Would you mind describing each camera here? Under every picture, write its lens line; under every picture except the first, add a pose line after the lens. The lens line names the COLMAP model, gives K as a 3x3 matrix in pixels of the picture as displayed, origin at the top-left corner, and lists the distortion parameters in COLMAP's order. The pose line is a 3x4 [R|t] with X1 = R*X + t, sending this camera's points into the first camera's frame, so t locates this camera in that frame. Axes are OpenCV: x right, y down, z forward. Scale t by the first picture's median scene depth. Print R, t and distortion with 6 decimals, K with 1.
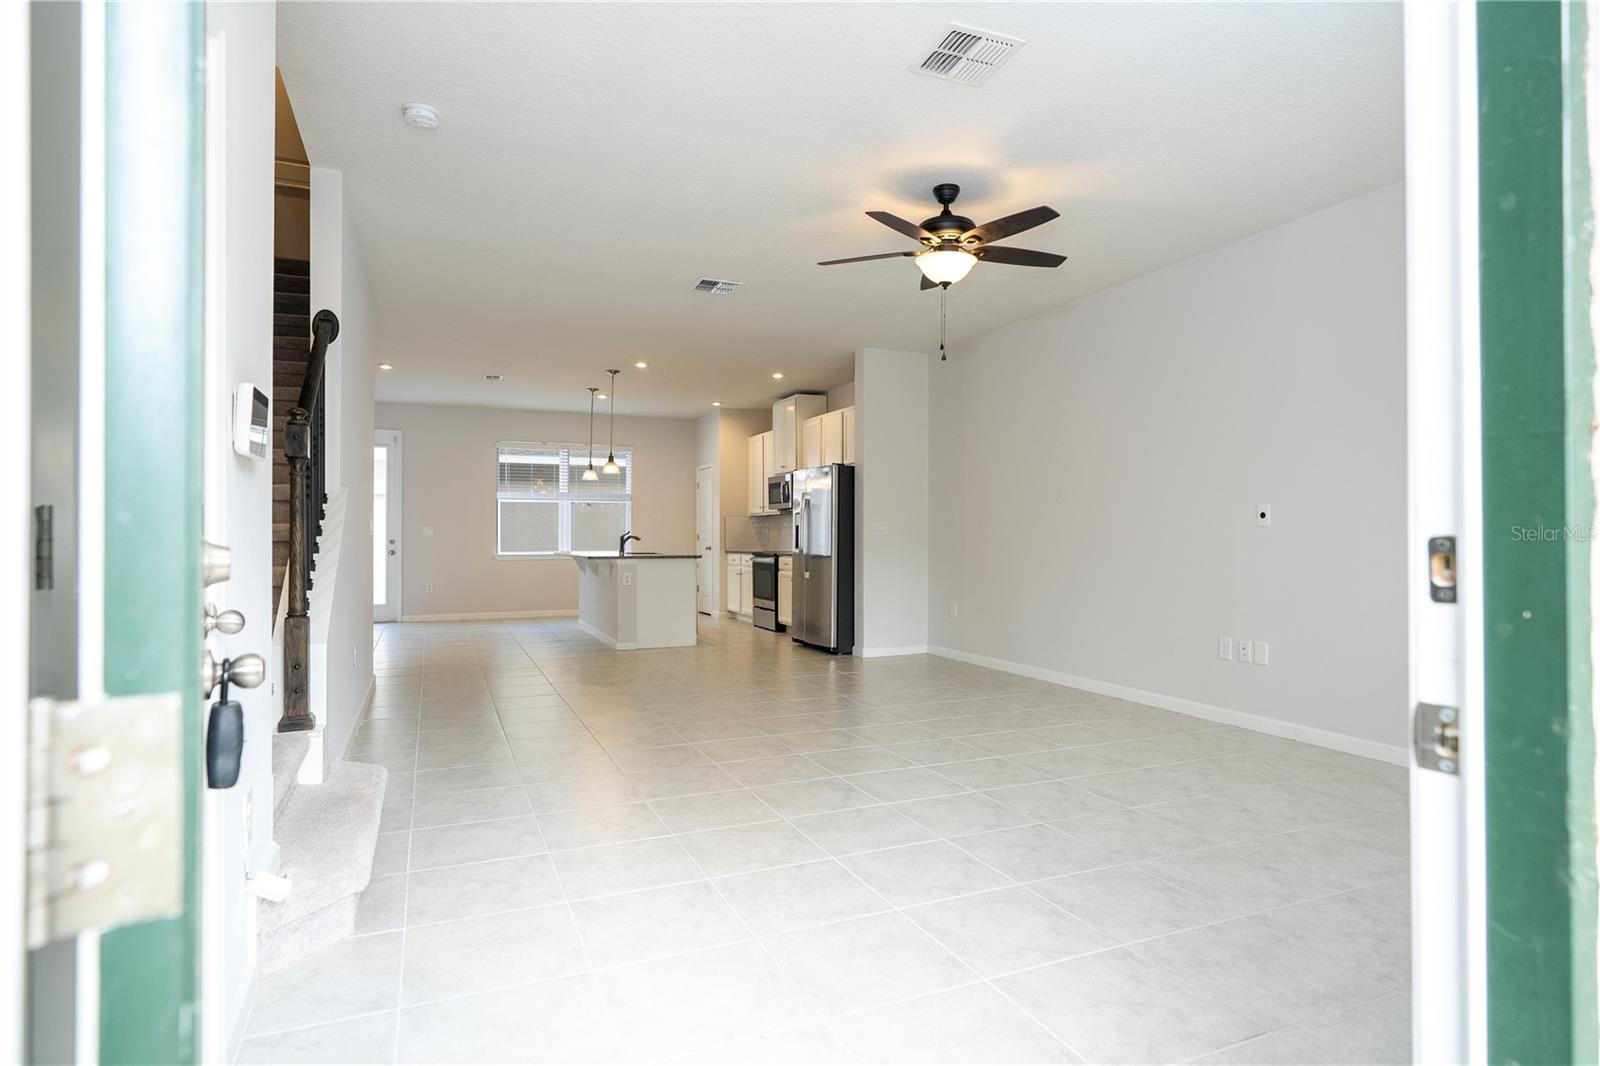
lens RADIAL K [[865.4, 0, 802.4], [0, 865.4, 539.1], [0, 0, 1]] dist [0.002335, 0.000207]
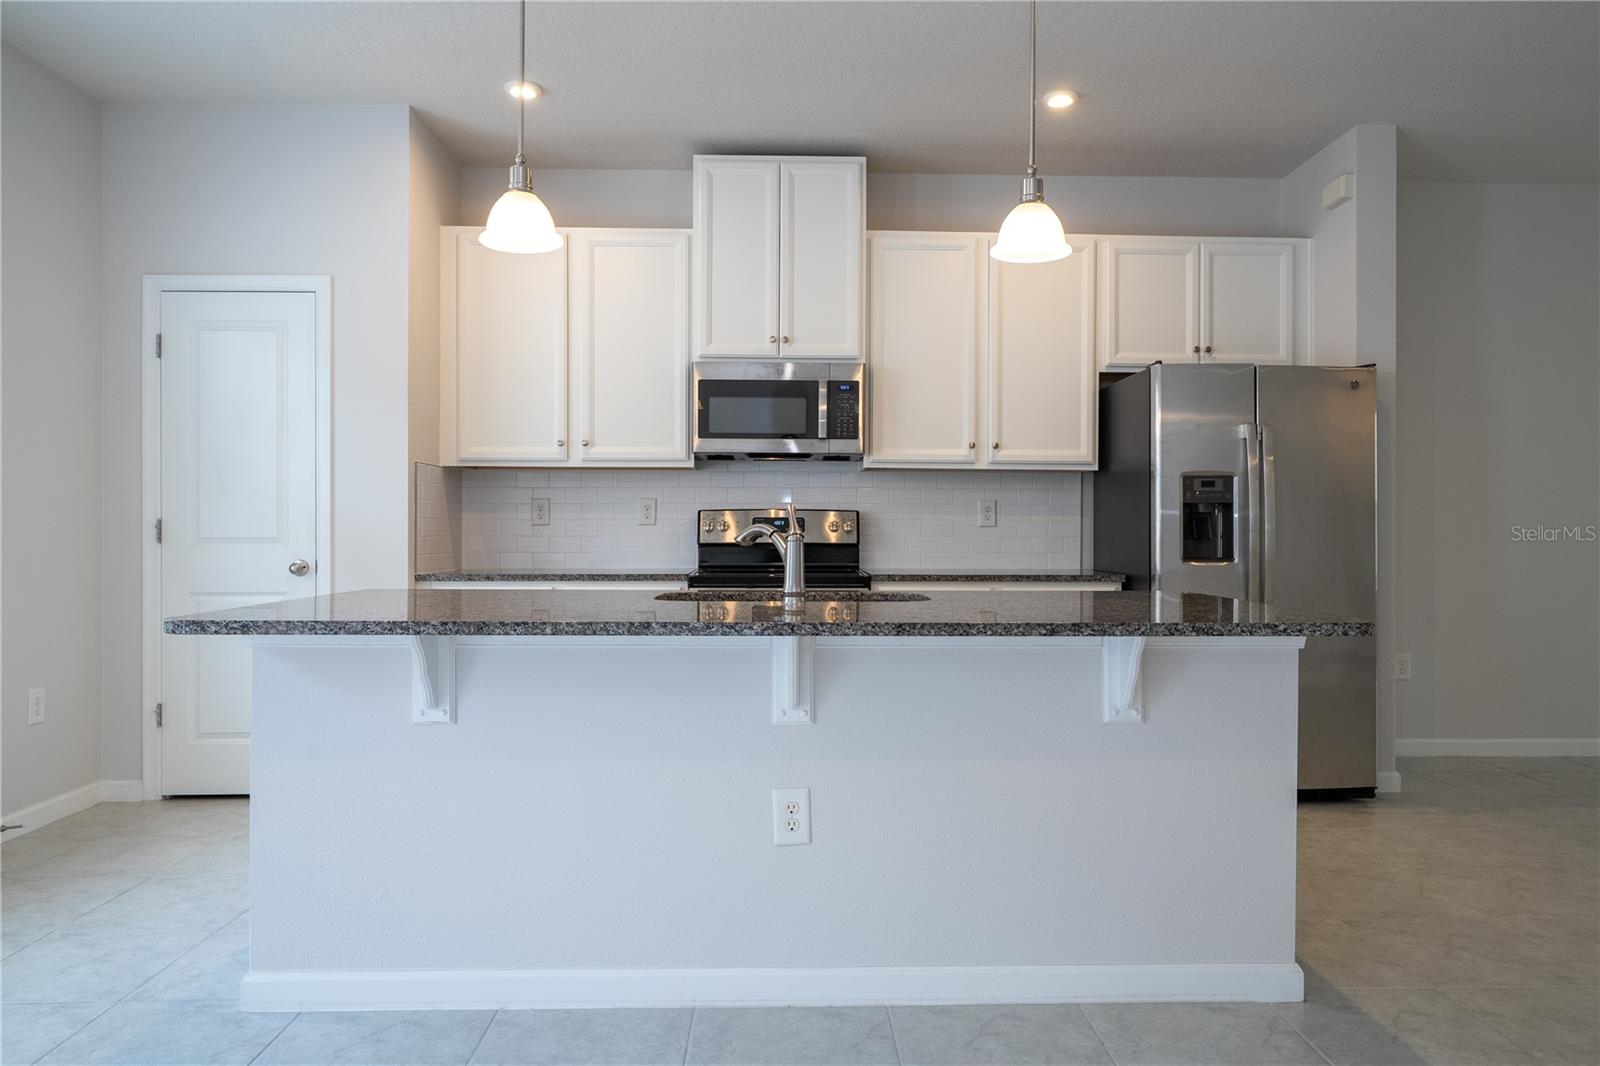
lens RADIAL K [[1039.9, 0, 804.9], [0, 1039.9, 527.4], [0, 0, 1]] dist [0.003191, 0.000720]
pose [[0.362687, 0.001889, 0.931909, -0.463357], [0.001396, 0.999996, -0.002570, -0.003039], [-0.931910, 0.002234, 0.362683, 0.899428]]
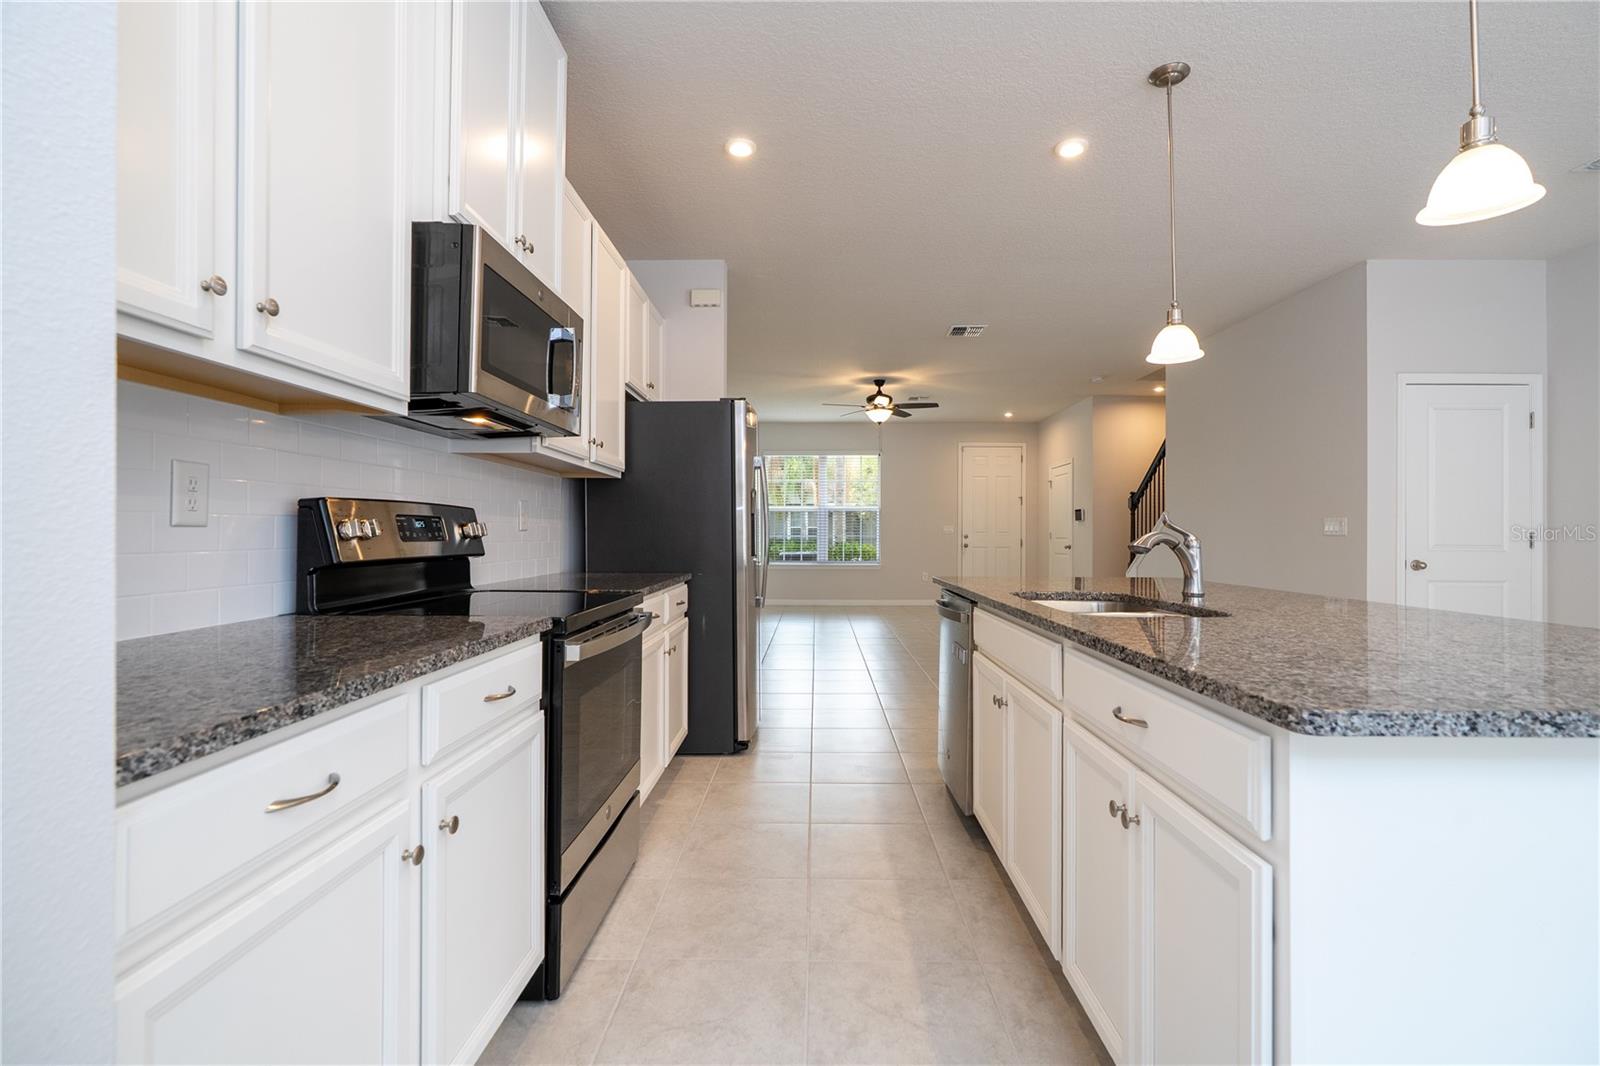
lens RADIAL K [[722.3, 0, 803.3], [0, 722.3, 531.5], [0, 0, 1]] dist [0.000553, 0.000631]
pose [[-0.912419, -0.002200, 0.409250, -0.190306], [-0.001197, 0.999996, 0.002706, -0.005150], [-0.409255, 0.001979, -0.912418, 1.243467]]
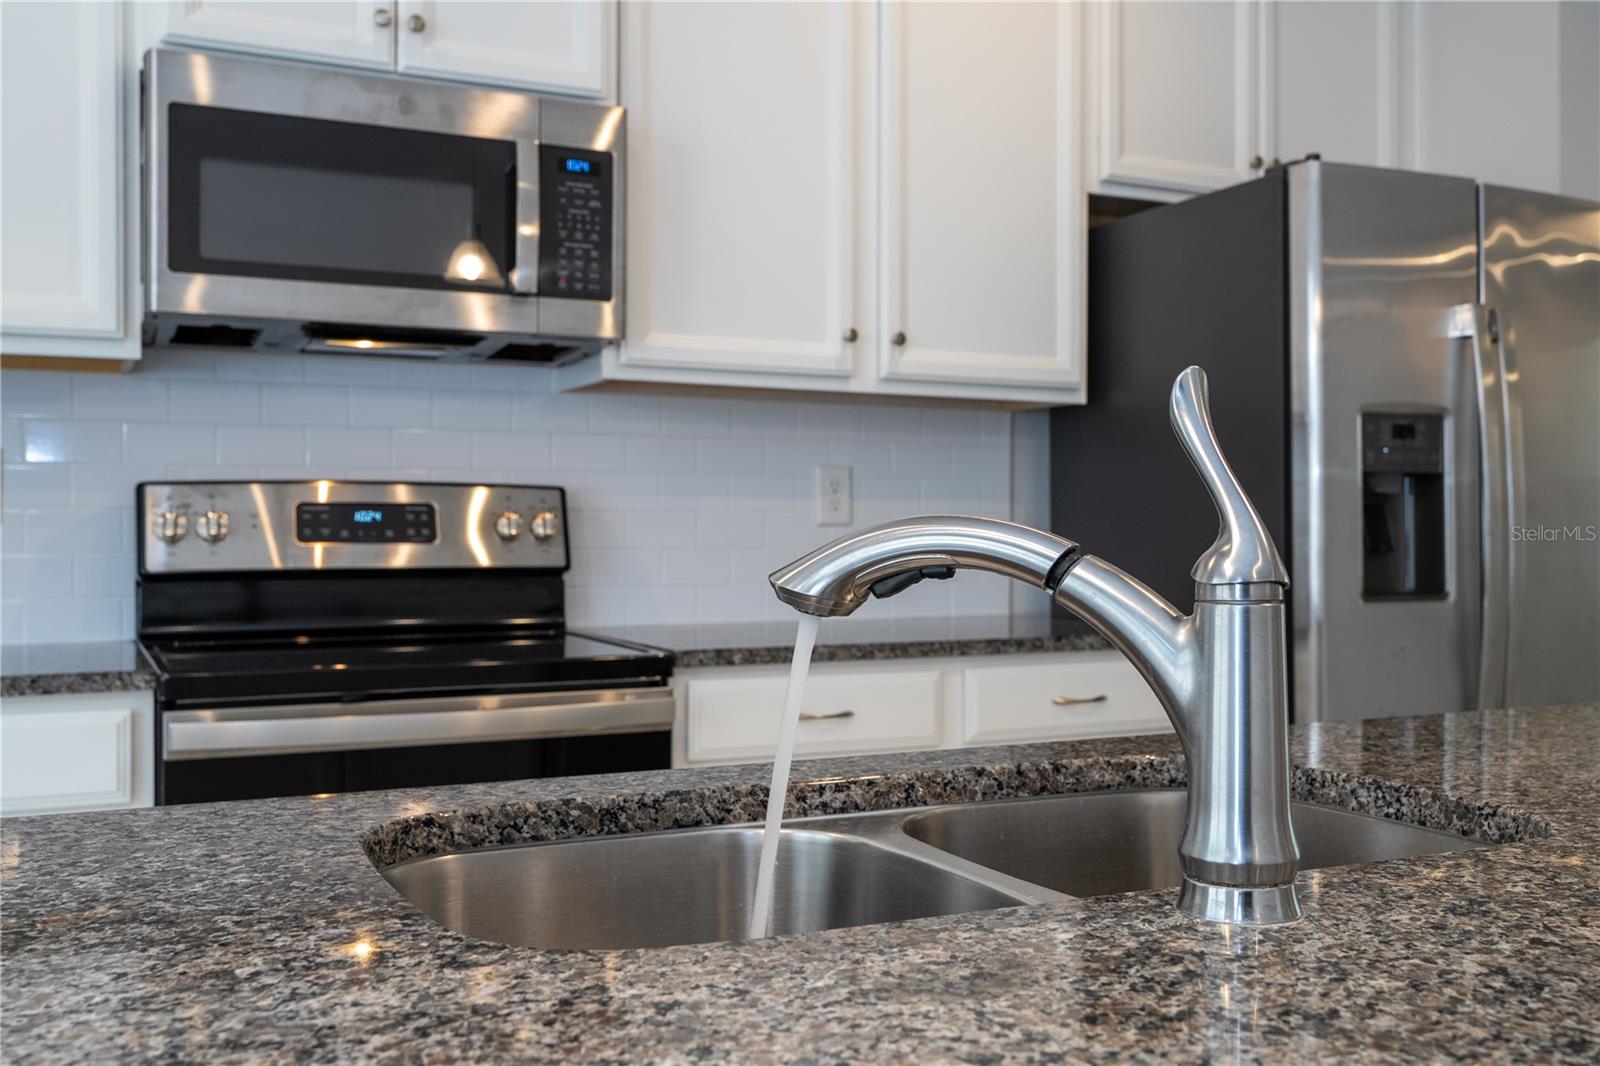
lens RADIAL K [[1540.9, 0, 829.2], [0, 1540.9, 528.7], [0, 0, 1]] dist [-0.002470, -0.002438]
pose [[-0.071935, -0.002013, 0.997407, -0.290688], [0.004303, 0.999988, 0.002328, -0.004542], [-0.997400, 0.004459, -0.071926, 1.028674]]
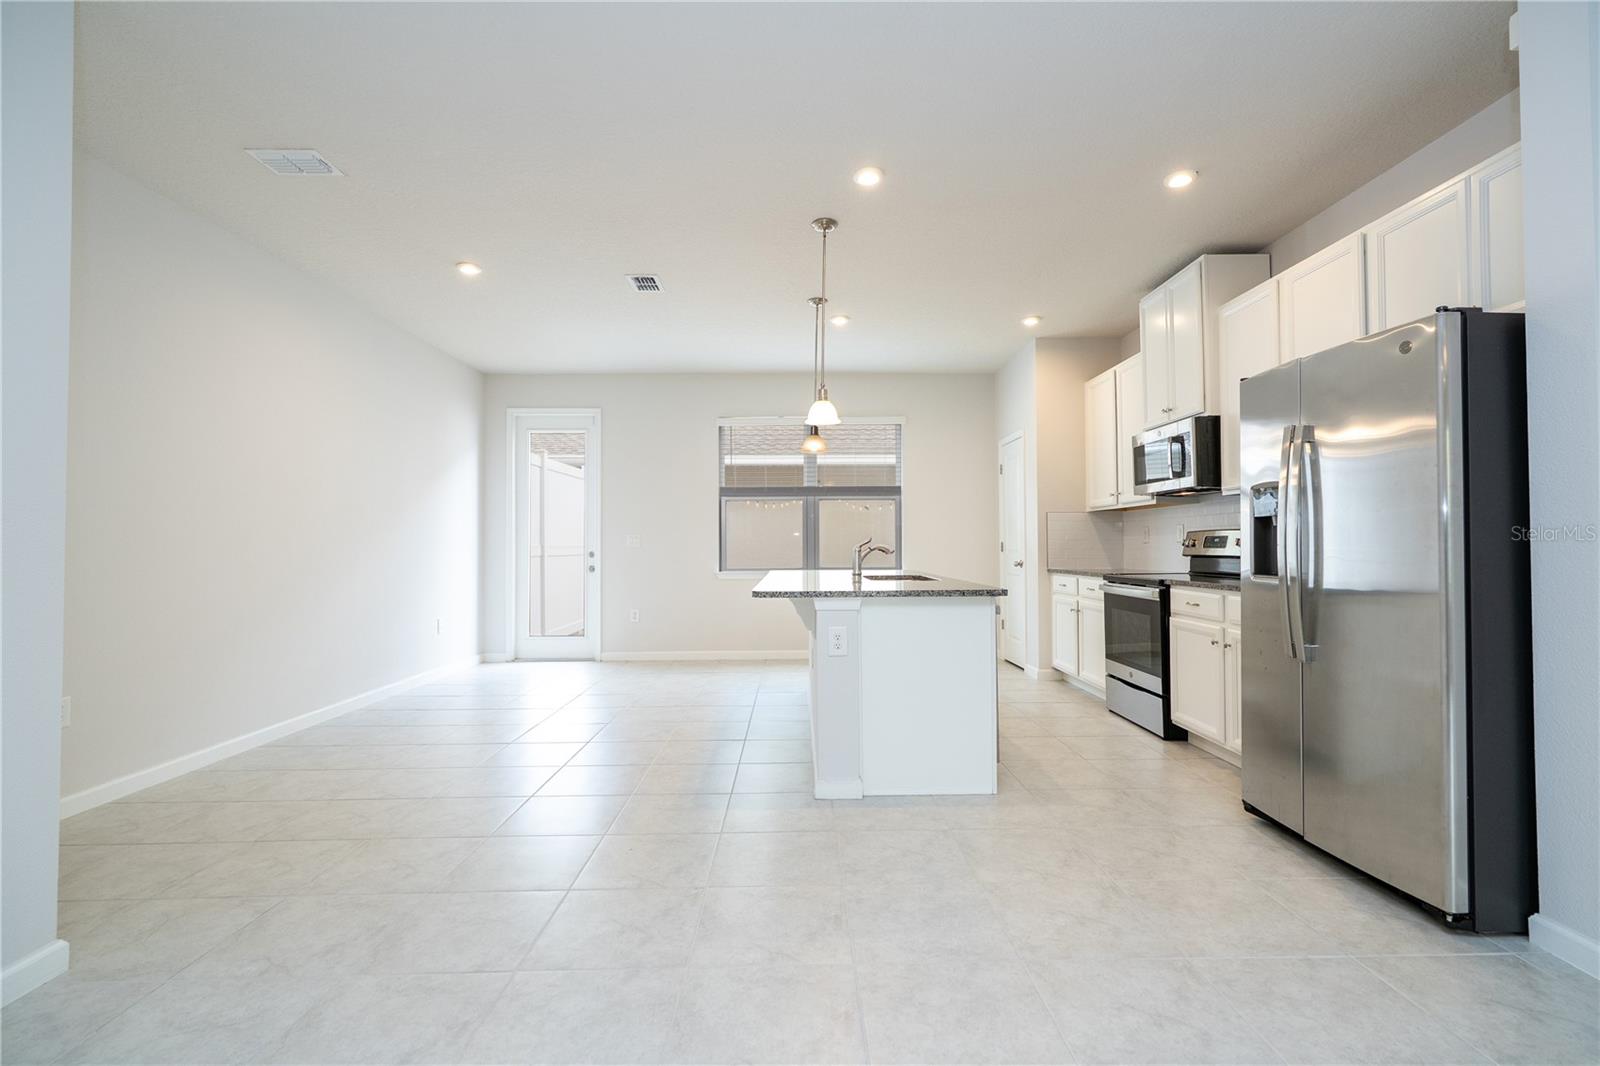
lens RADIAL K [[722.3, 0, 803.3], [0, 722.3, 531.5], [0, 0, 1]] dist [0.000553, 0.000631]
pose [[0.924161, -0.012393, -0.381803, -0.065682], [0.004641, 0.999764, -0.021217, -0.003699], [0.381976, 0.017836, 0.924000, 0.569557]]
